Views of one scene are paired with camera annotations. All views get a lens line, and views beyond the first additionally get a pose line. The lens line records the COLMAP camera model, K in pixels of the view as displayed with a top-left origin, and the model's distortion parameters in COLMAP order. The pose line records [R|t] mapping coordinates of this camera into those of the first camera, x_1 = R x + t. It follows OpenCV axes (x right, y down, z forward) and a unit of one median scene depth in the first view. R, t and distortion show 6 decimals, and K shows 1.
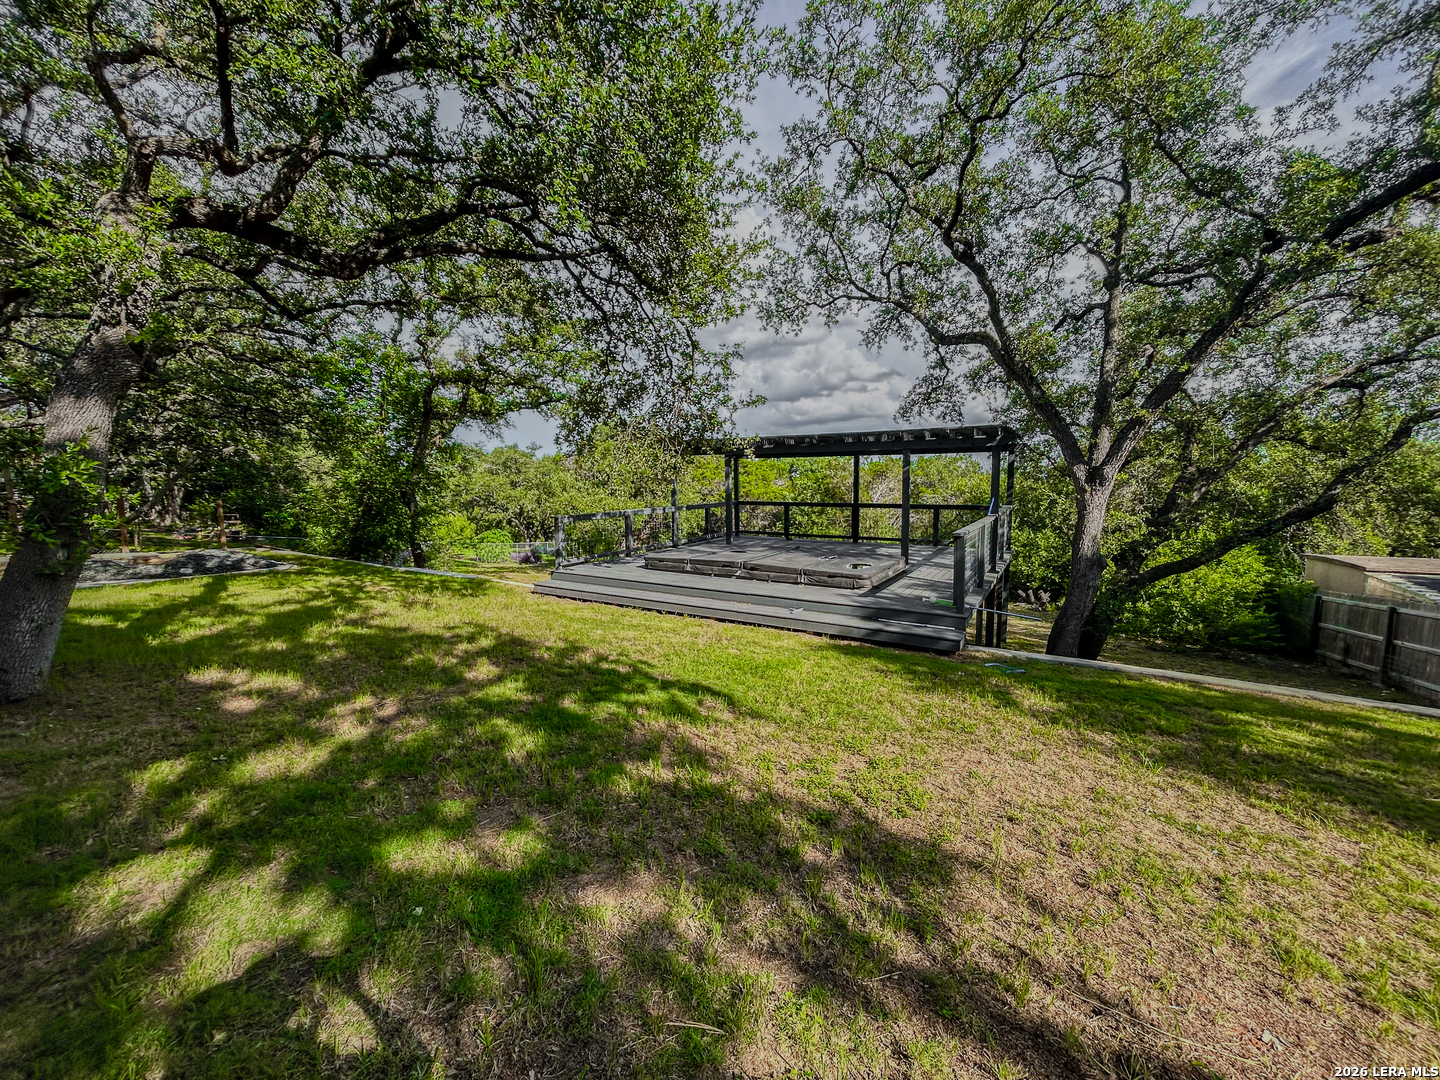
lens RADIAL K [[581.1, 0, 723.2], [0, 581.1, 539.3], [0, 0, 1]] dist [-0.003634, 0.001122]
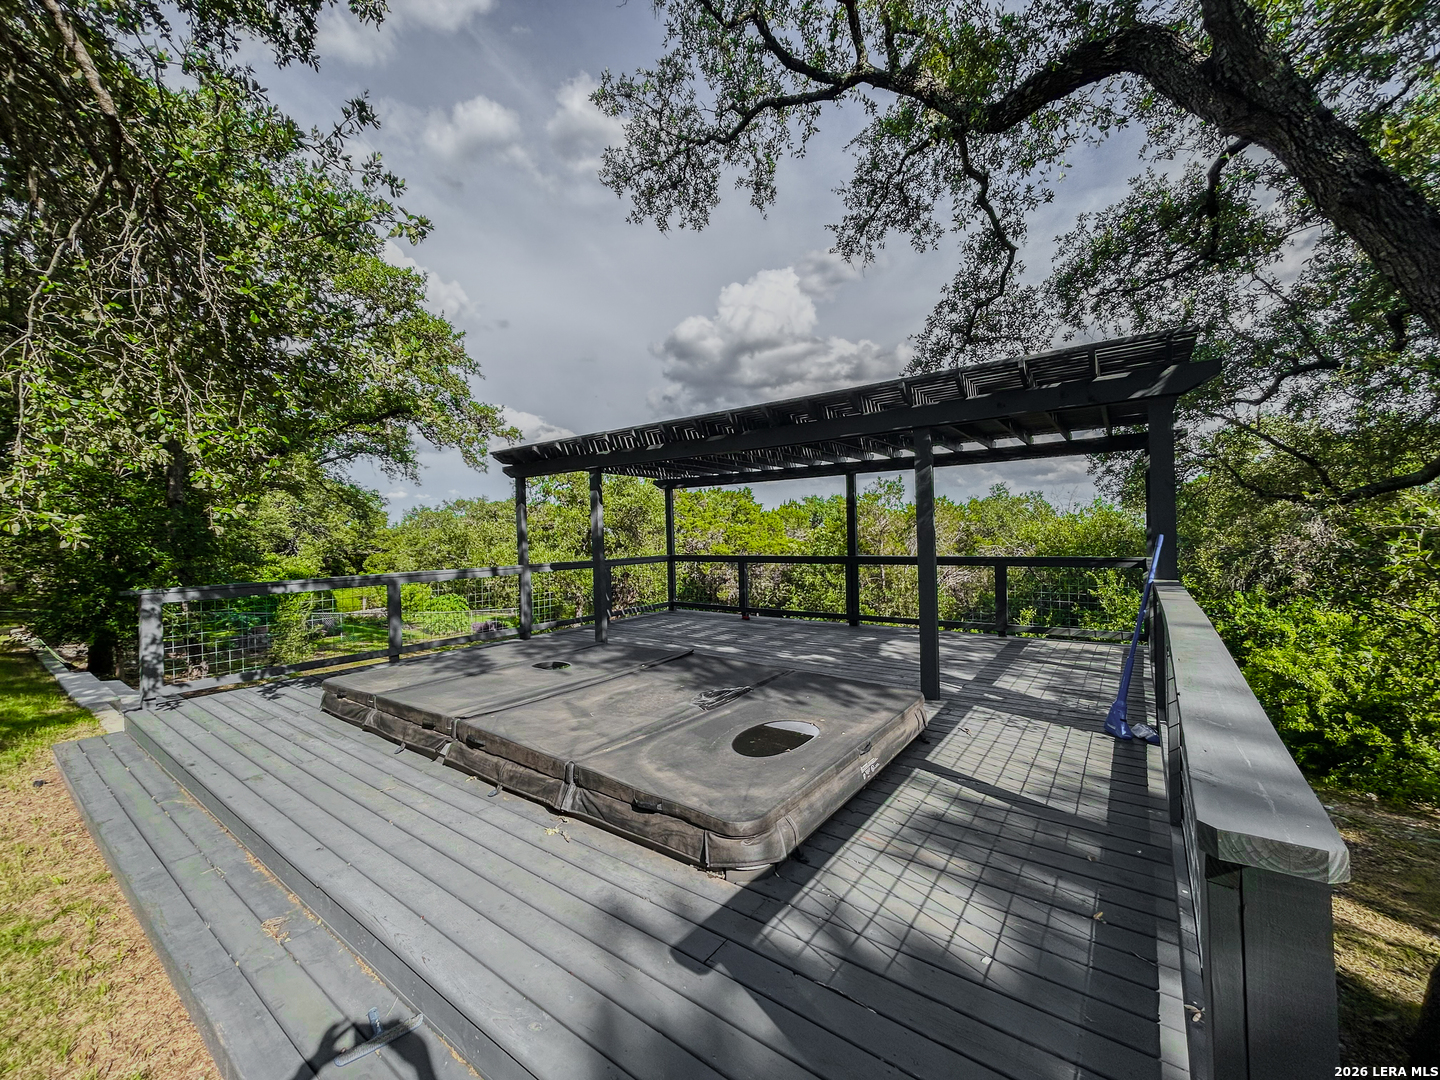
lens RADIAL K [[581.1, 0, 721.0], [0, 581.1, 535.2], [0, 0, 1]] dist [-0.003634, 0.001122]
pose [[0.995715, -0.010778, -0.091850, 0.167132], [0.001414, 0.994844, -0.101405, -0.027699], [0.092470, 0.100840, 0.990596, 0.459234]]
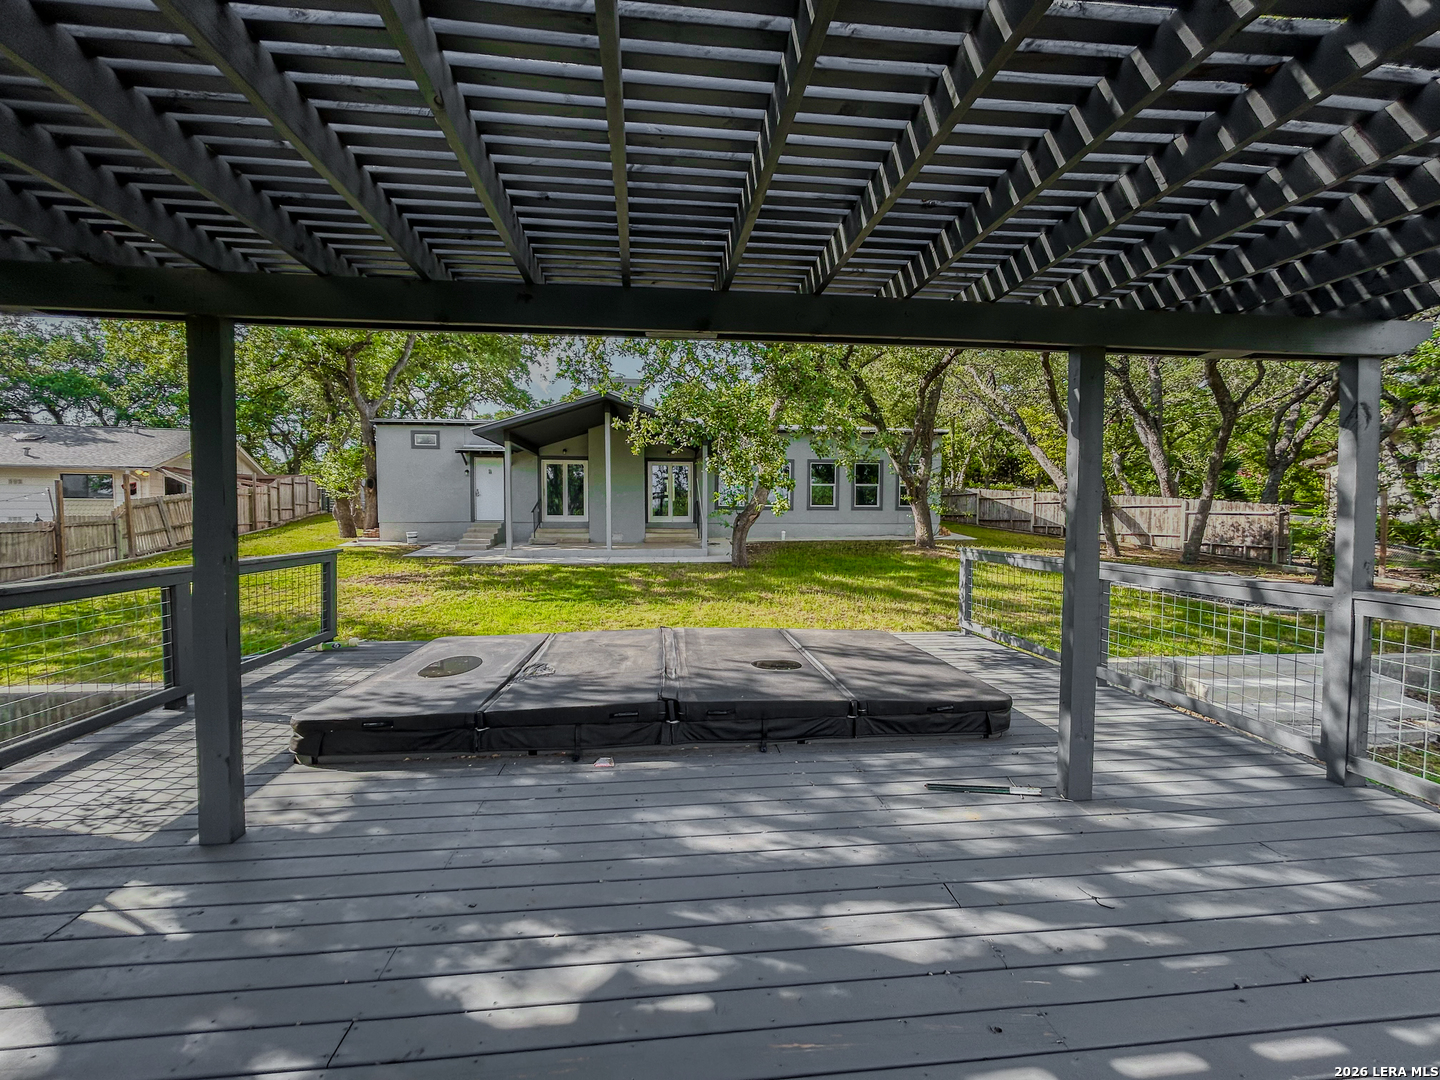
lens RADIAL K [[581.1, 0, 723.5], [0, 581.1, 553.1], [0, 0, 1]] dist [-0.003634, 0.001122]
pose [[-0.788643, 0.034543, -0.613881, 0.254113], [-0.063854, 0.988421, 0.137650, -0.093164], [0.611527, 0.147755, -0.777305, 1.103657]]
